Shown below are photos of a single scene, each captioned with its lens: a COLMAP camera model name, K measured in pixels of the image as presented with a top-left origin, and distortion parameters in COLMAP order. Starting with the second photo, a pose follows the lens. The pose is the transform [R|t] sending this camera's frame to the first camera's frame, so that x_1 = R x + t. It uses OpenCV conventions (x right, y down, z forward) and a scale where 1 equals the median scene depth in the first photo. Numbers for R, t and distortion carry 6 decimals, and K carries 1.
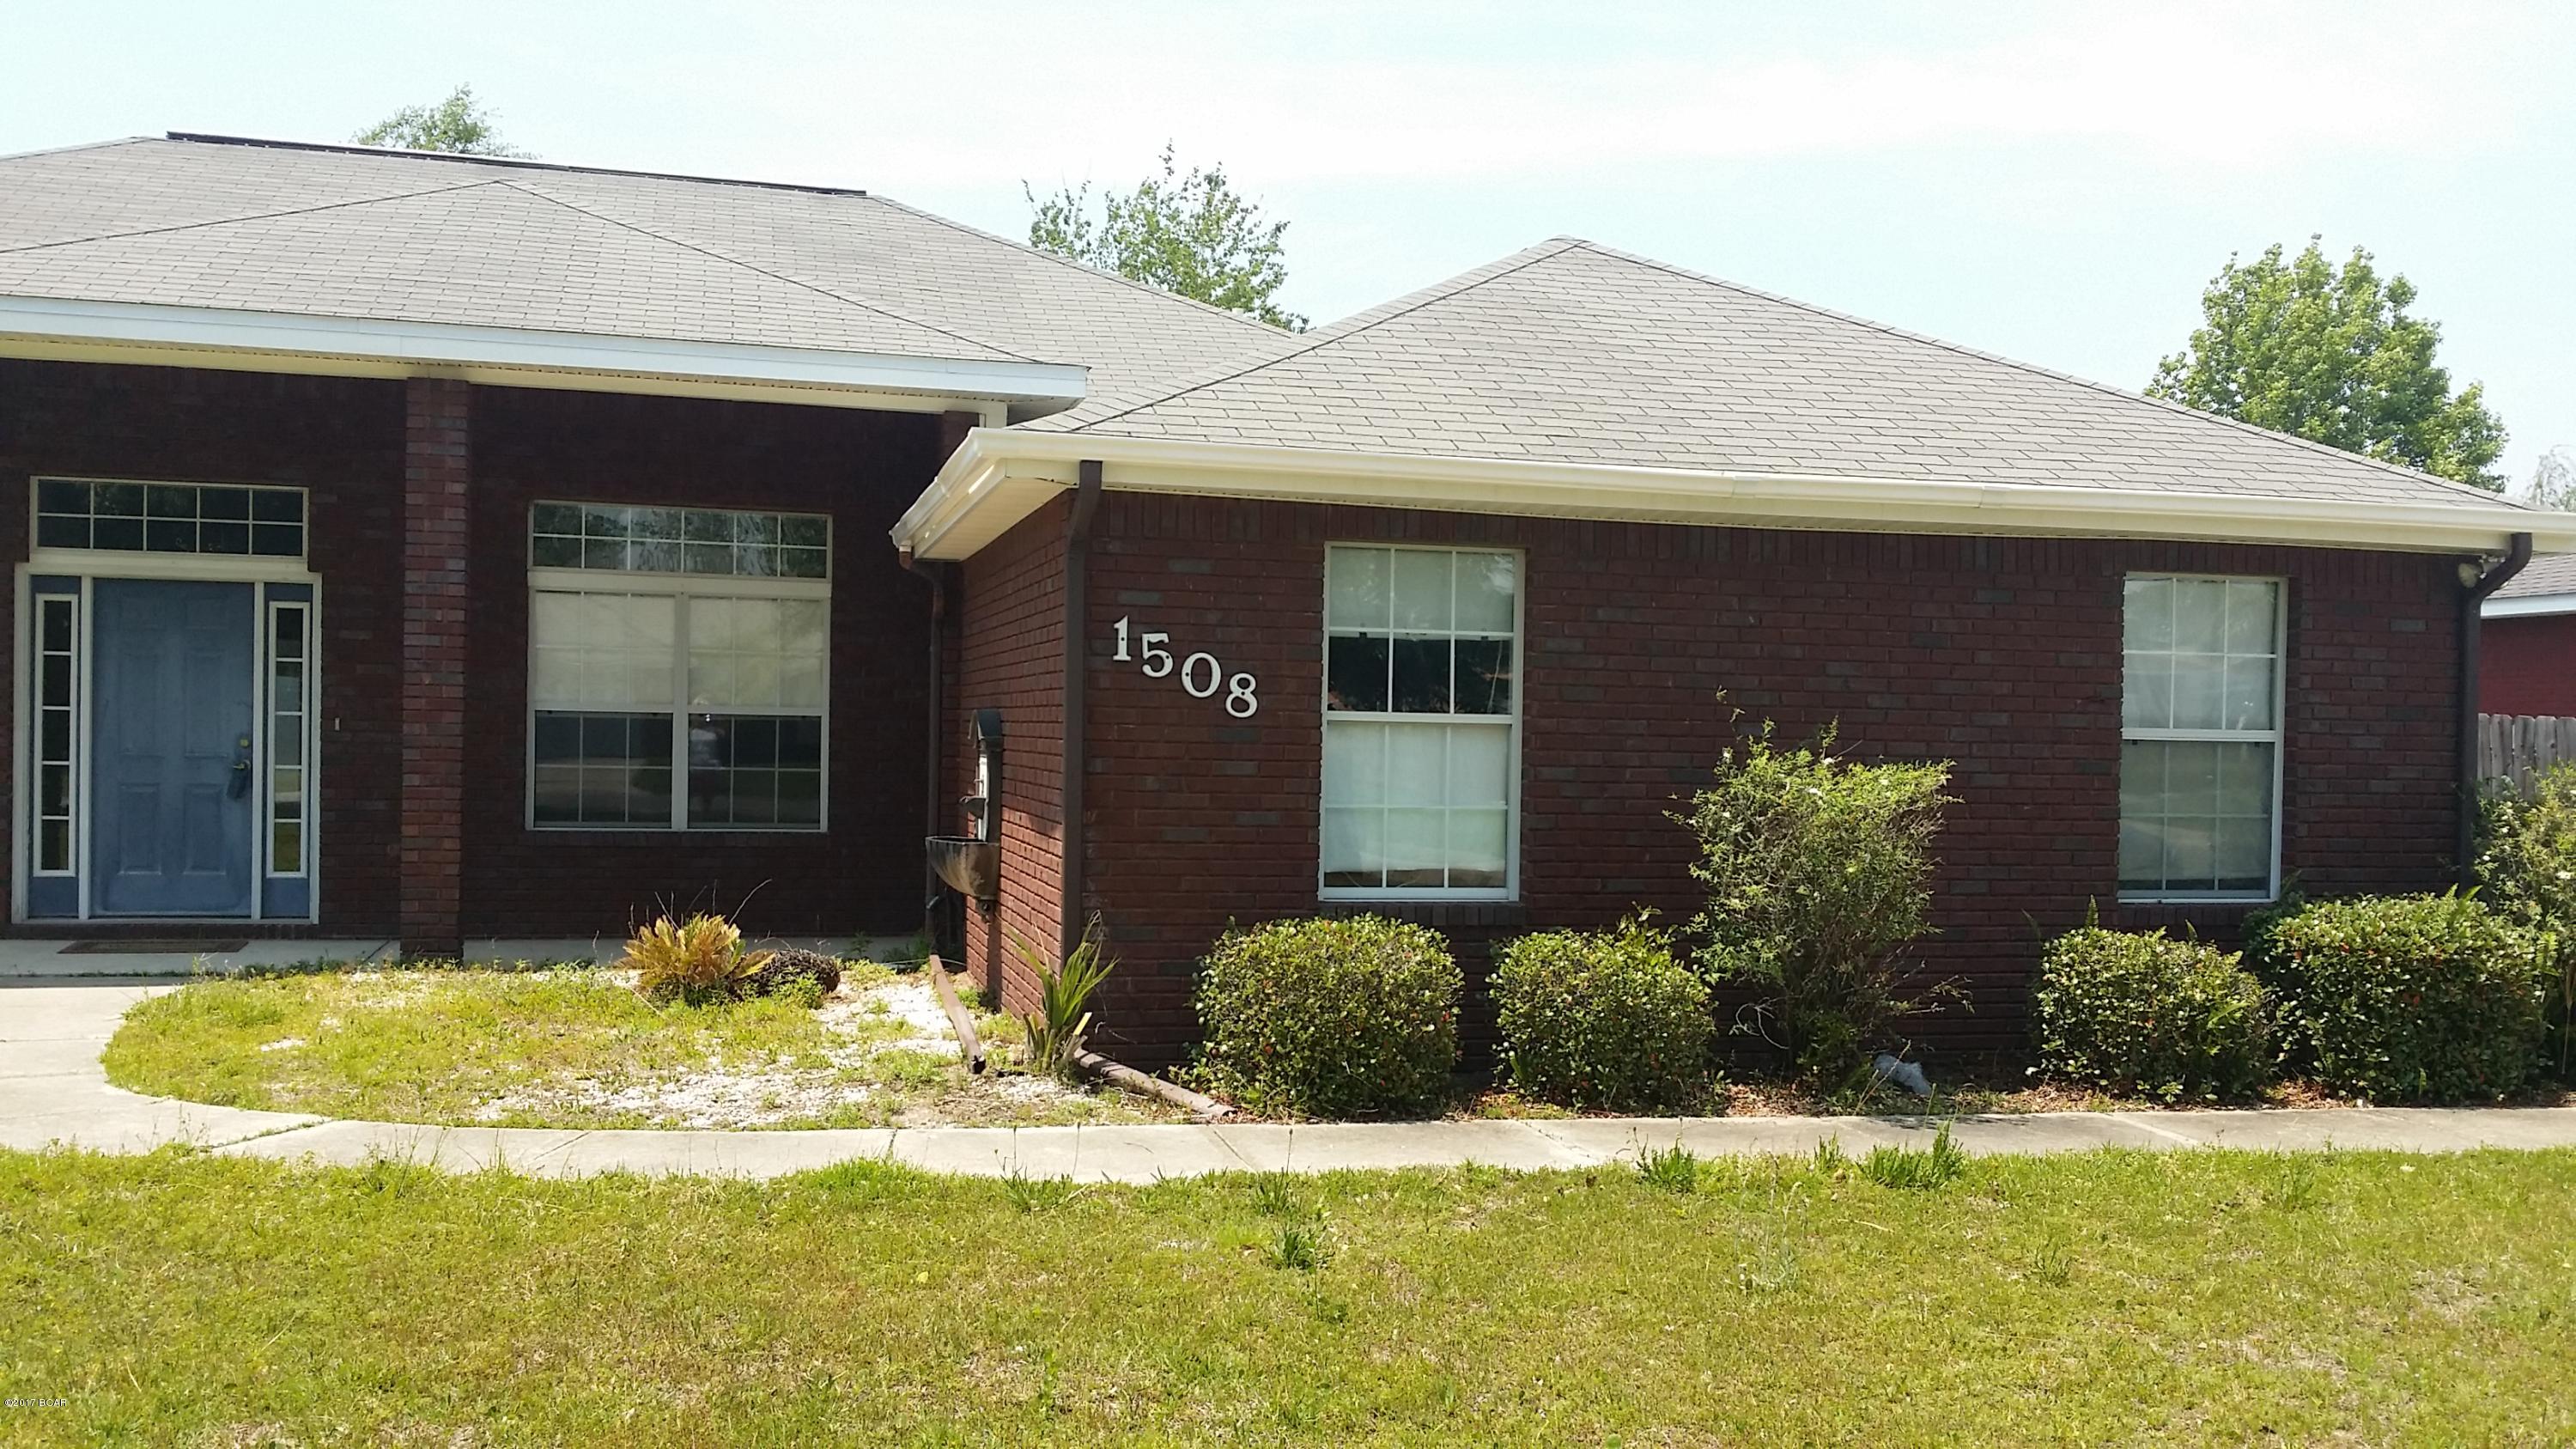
lens RADIAL K [[2466.9, 0, 1348.1], [0, 2466.9, 778.9], [0, 0, 1]] dist [0.114323, -0.244975]
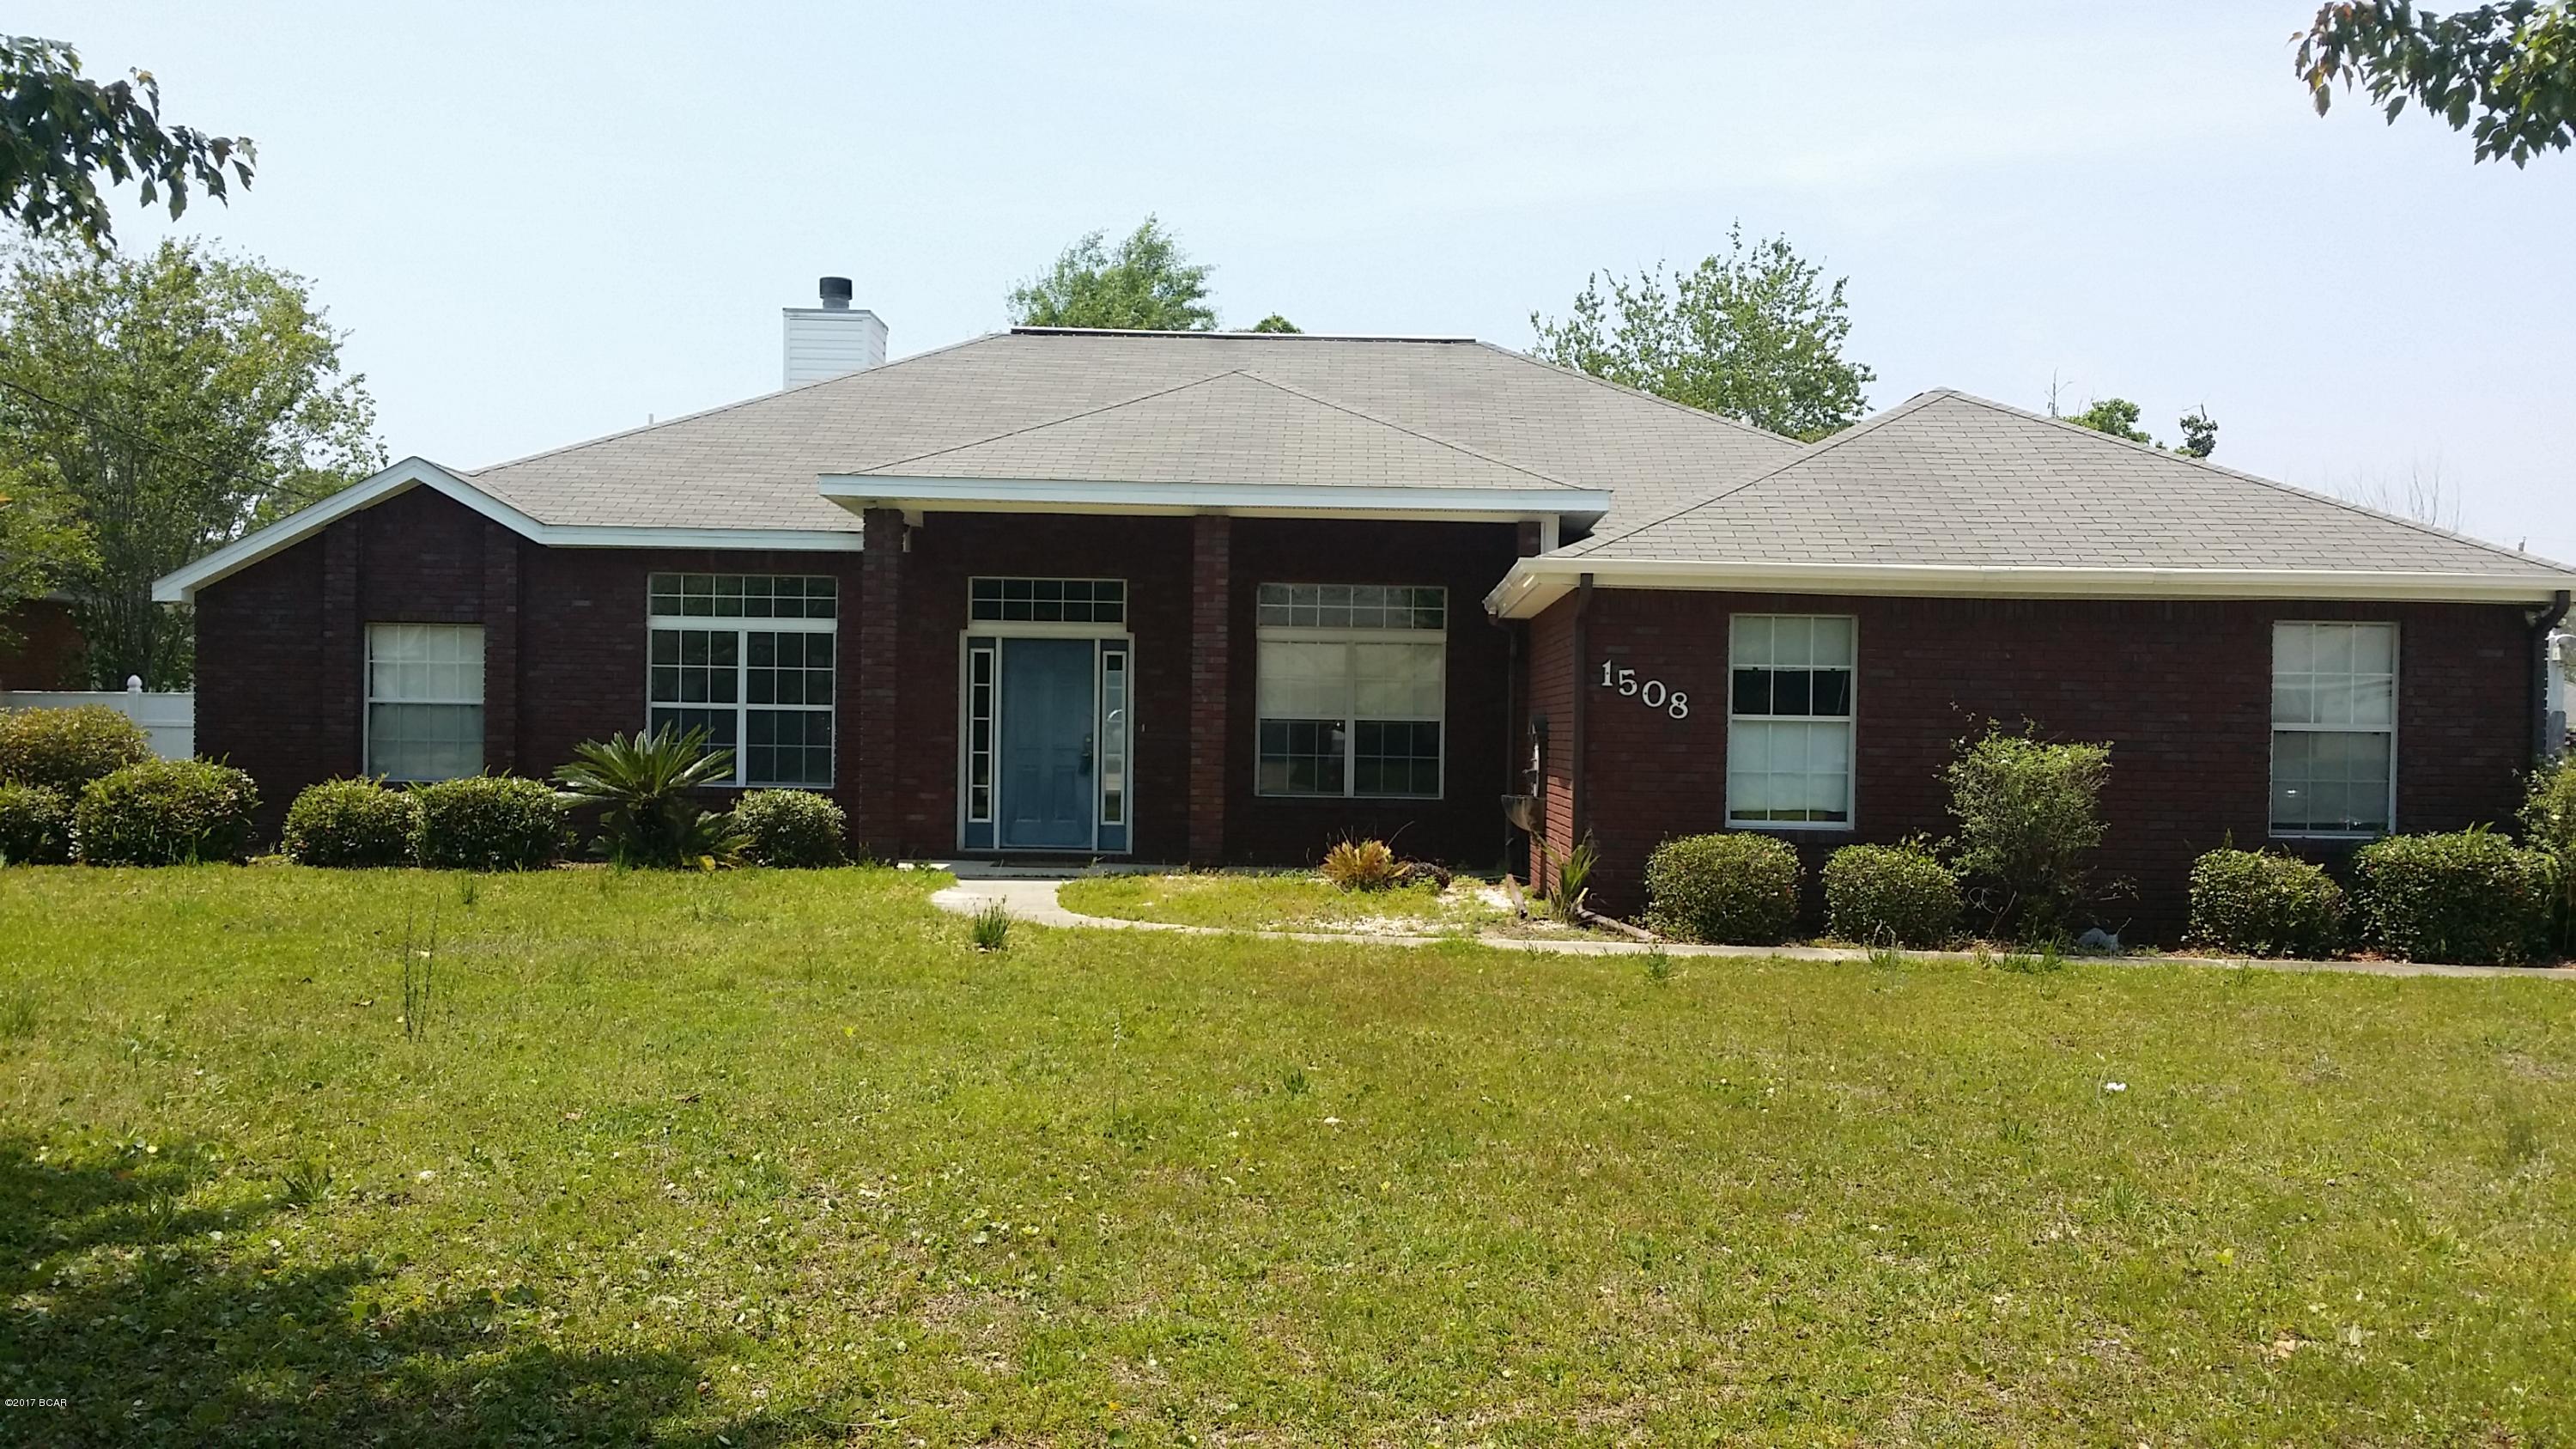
lens RADIAL K [[2466.9, 0, 1348.1], [0, 2466.9, 778.9], [0, 0, 1]] dist [0.114323, -0.244975]
pose [[0.969123, 0.000897, -0.246578, 0.142759], [-0.002051, 0.999988, -0.004422, 0.022559], [0.246571, 0.004791, 0.969113, -0.645371]]
